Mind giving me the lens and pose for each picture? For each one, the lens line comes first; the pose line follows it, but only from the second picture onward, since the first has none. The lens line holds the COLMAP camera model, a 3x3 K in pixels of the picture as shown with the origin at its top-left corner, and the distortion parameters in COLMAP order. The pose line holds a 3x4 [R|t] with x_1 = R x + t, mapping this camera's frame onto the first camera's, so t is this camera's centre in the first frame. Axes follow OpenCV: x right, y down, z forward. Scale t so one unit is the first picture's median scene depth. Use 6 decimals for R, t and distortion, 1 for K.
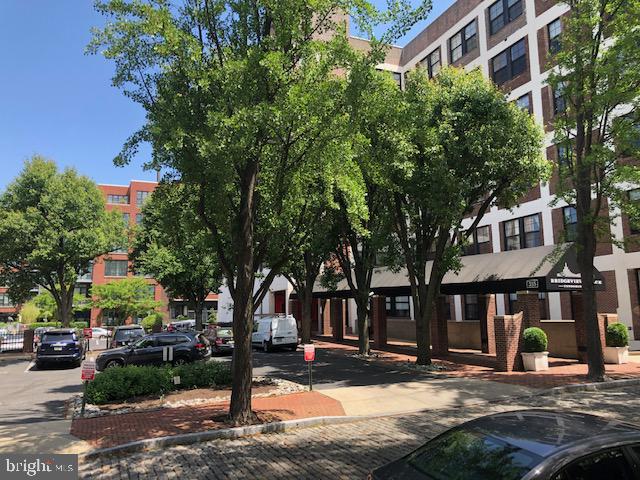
lens RADIAL K [[521.4, 0, 318.1], [0, 521.4, 238.2], [0, 0, 1]] dist [0.015124, -0.043301]
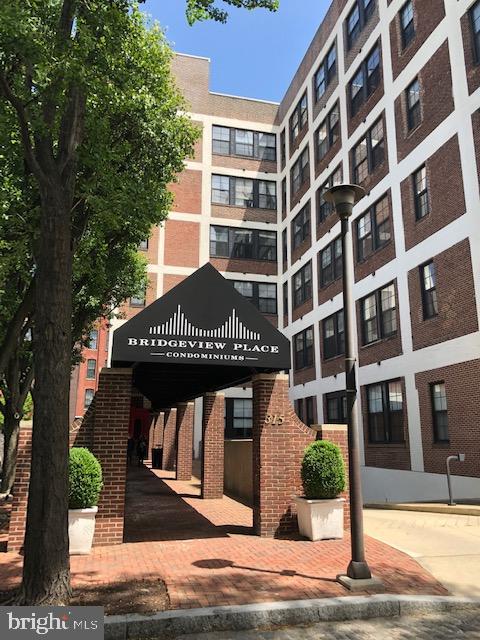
lens RADIAL K [[521.4, 0, 241.2], [0, 521.4, 321.4], [0, 0, 1]] dist [0.015124, -0.043301]
pose [[0.986421, -0.021571, -0.162816, 0.590943], [0.008532, 0.996729, -0.080359, 0.097077], [0.164017, 0.077879, 0.983378, 0.557992]]
